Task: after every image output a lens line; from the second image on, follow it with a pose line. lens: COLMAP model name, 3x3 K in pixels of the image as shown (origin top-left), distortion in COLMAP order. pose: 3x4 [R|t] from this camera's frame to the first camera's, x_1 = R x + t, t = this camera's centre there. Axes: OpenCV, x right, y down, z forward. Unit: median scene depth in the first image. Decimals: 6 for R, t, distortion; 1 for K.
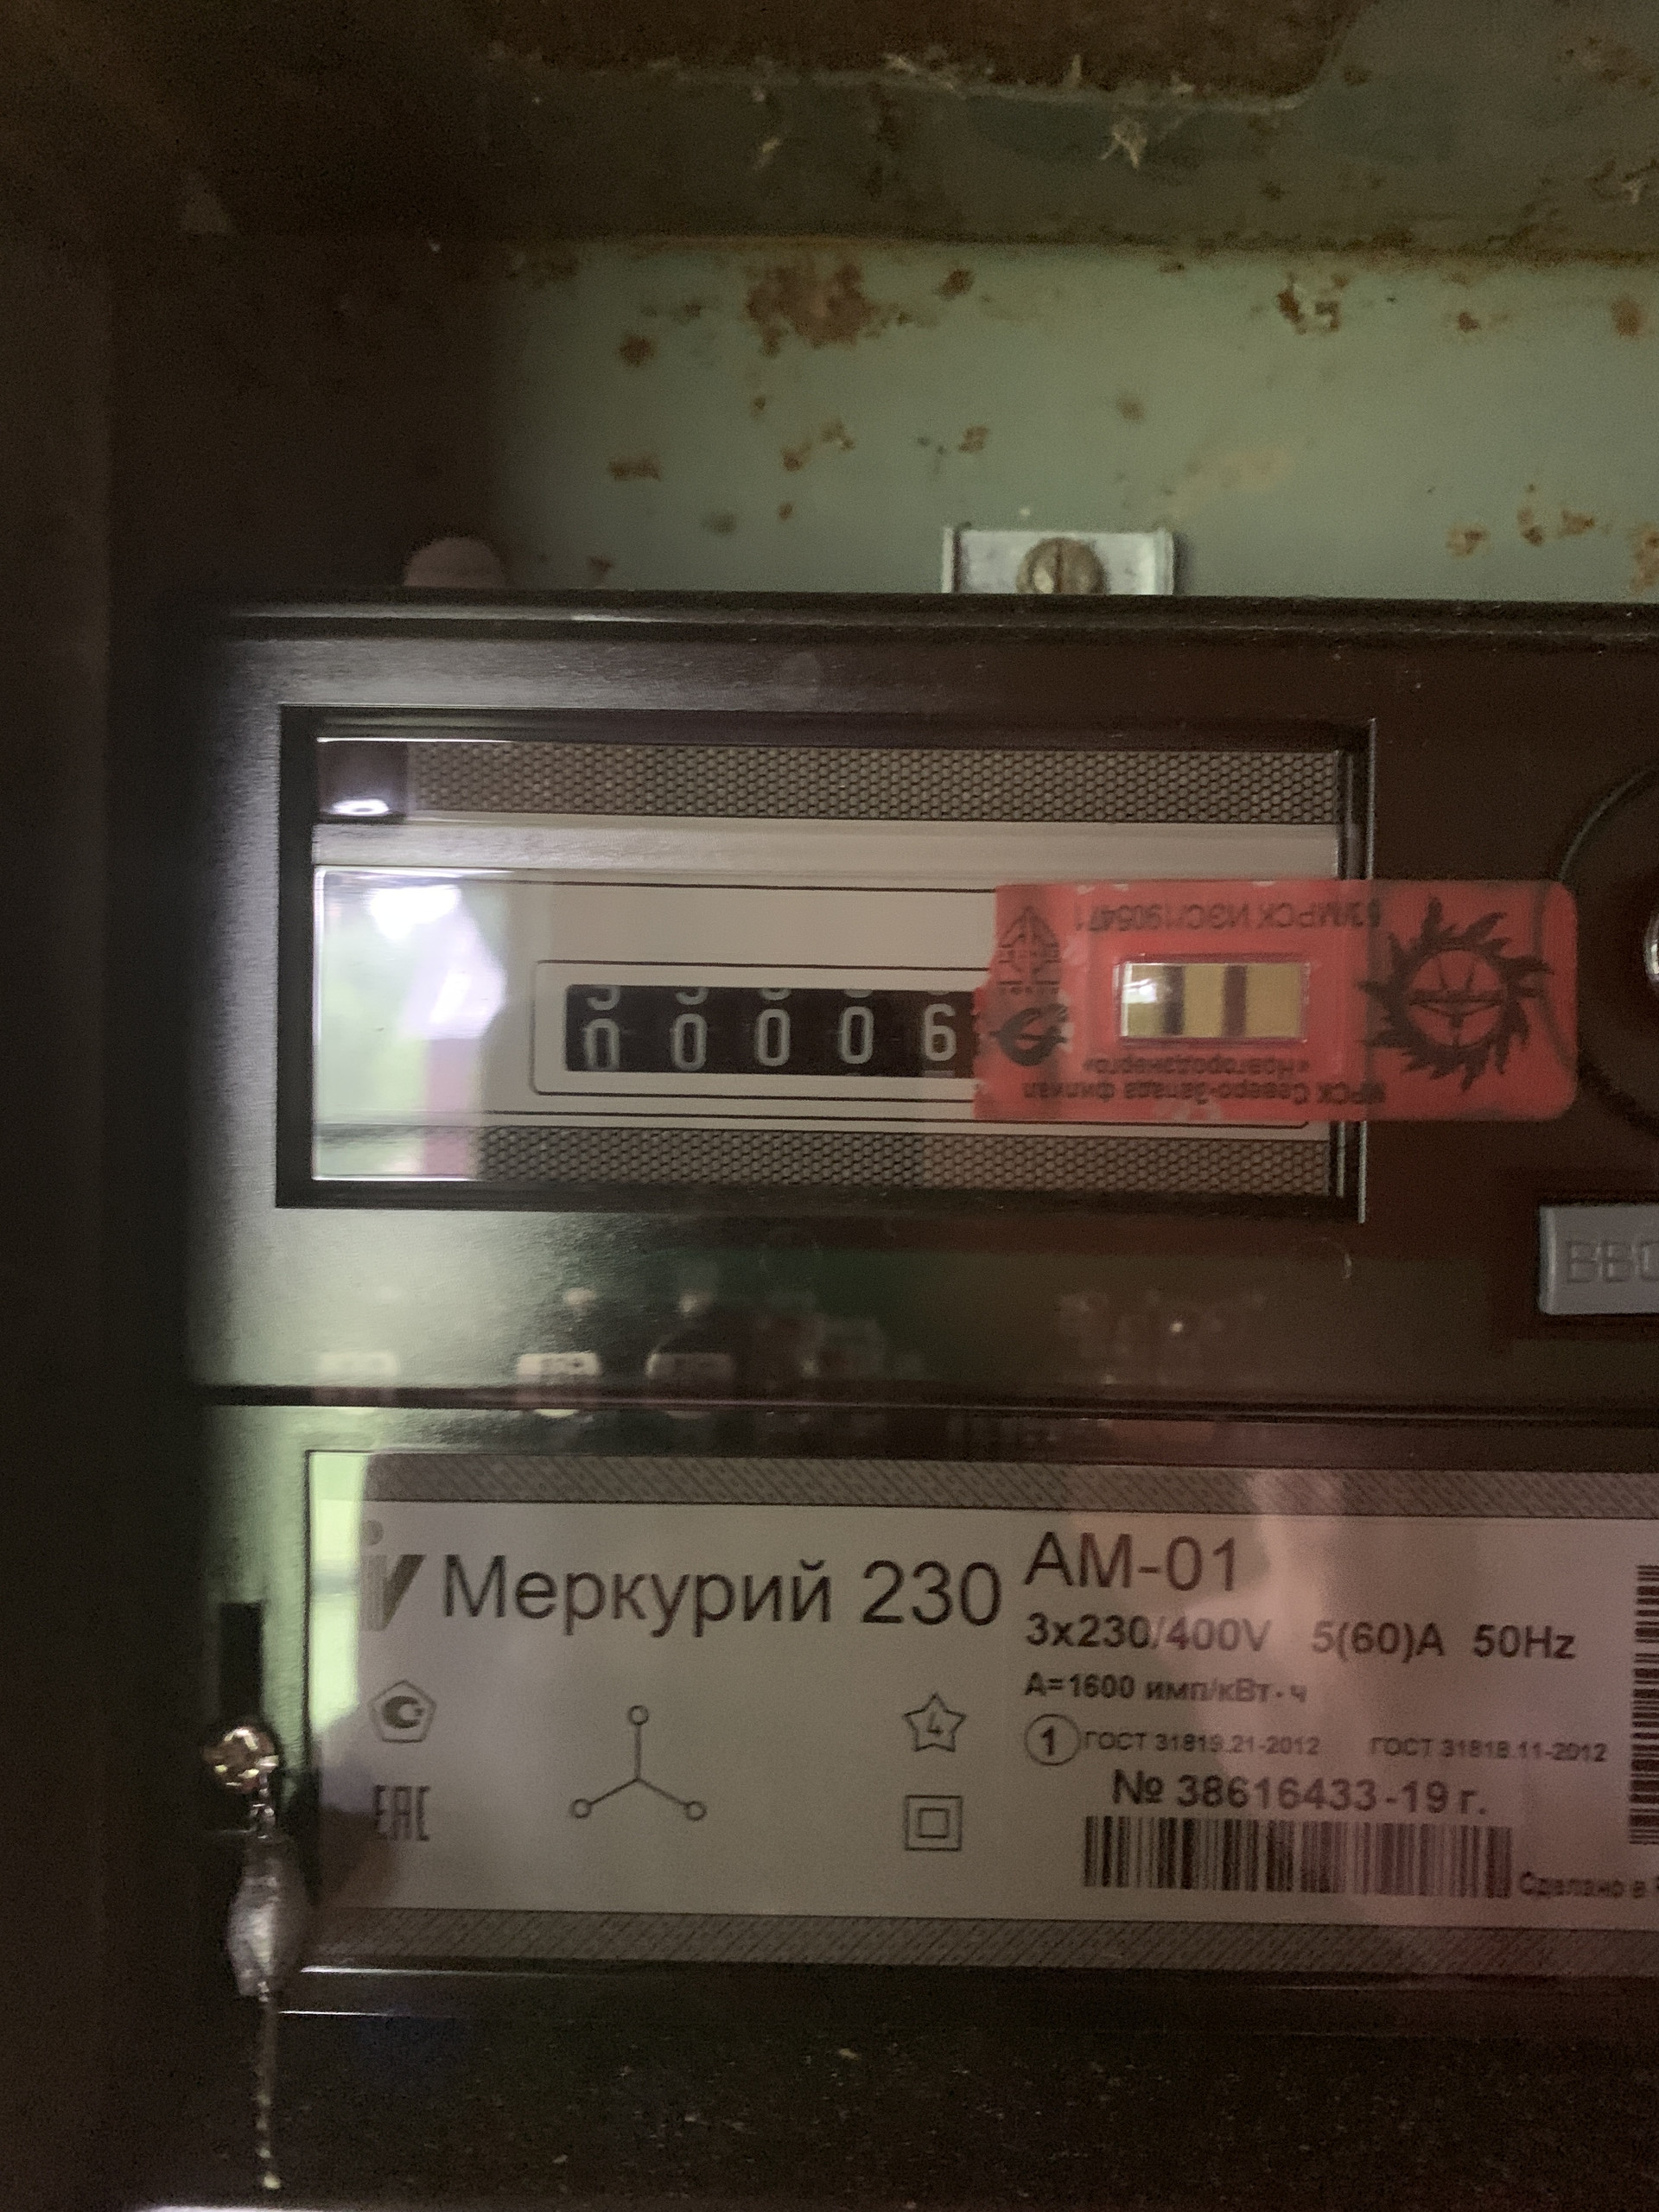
lens RADIAL K [[1746.0, 0, 836.4], [0, 1746.0, 1100.5], [0, 0, 1]] dist [0.166537, -0.476278]
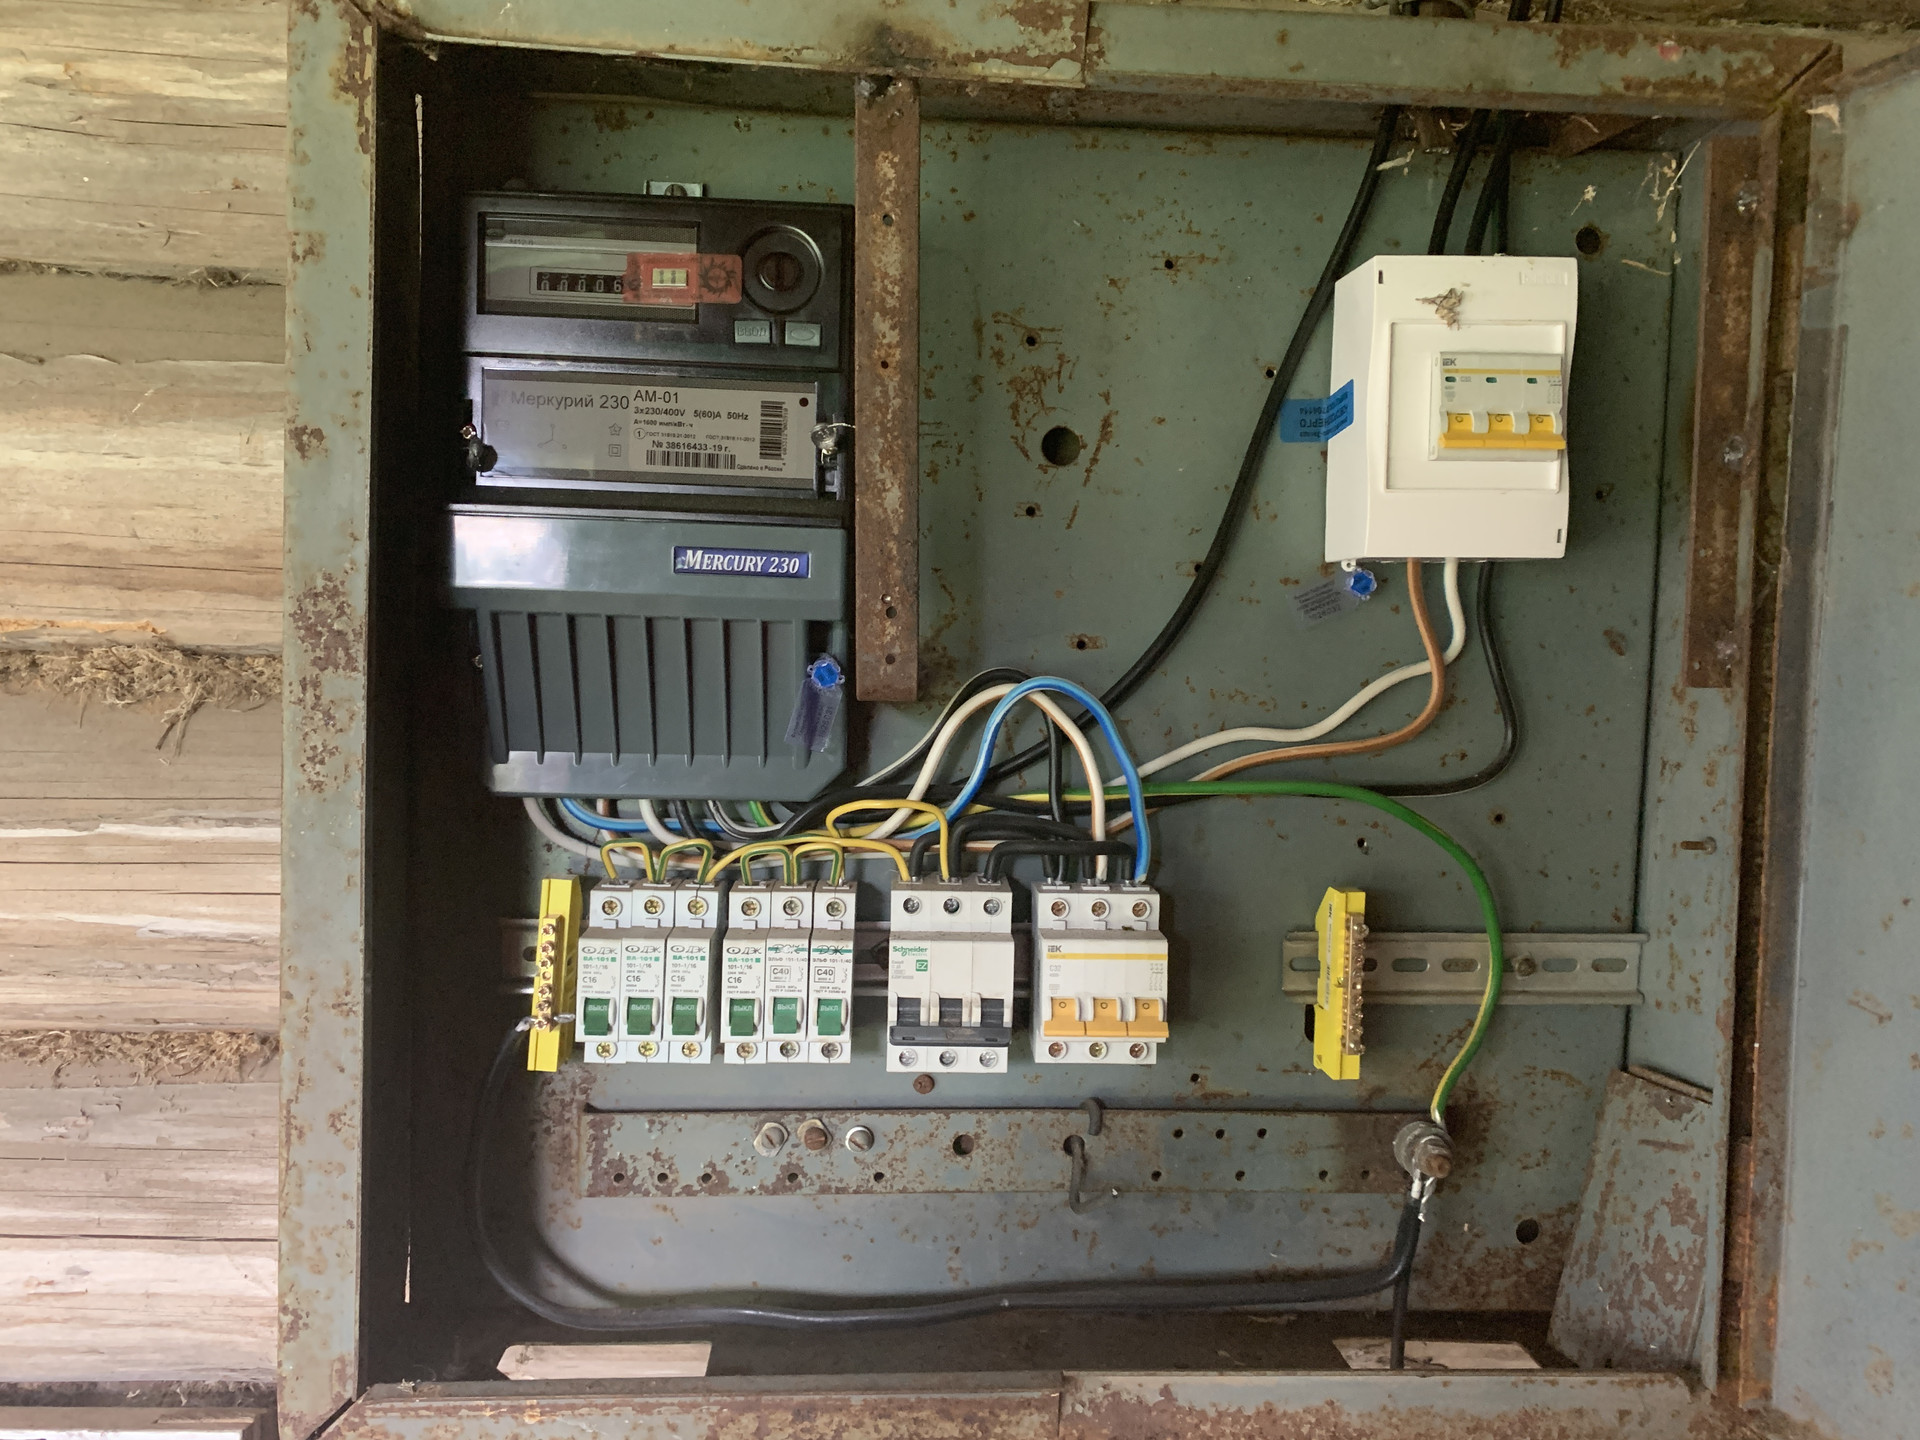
lens RADIAL K [[1515.5, 0, 950.8], [0, 1515.5, 719.1], [0, 0, 1]] dist [0.166537, -0.476278]
pose [[0.997539, 0.011980, 0.069075, 0.694820], [-0.013262, 0.999748, 0.018127, 1.060128], [-0.068841, -0.018999, 0.997447, -3.274929]]
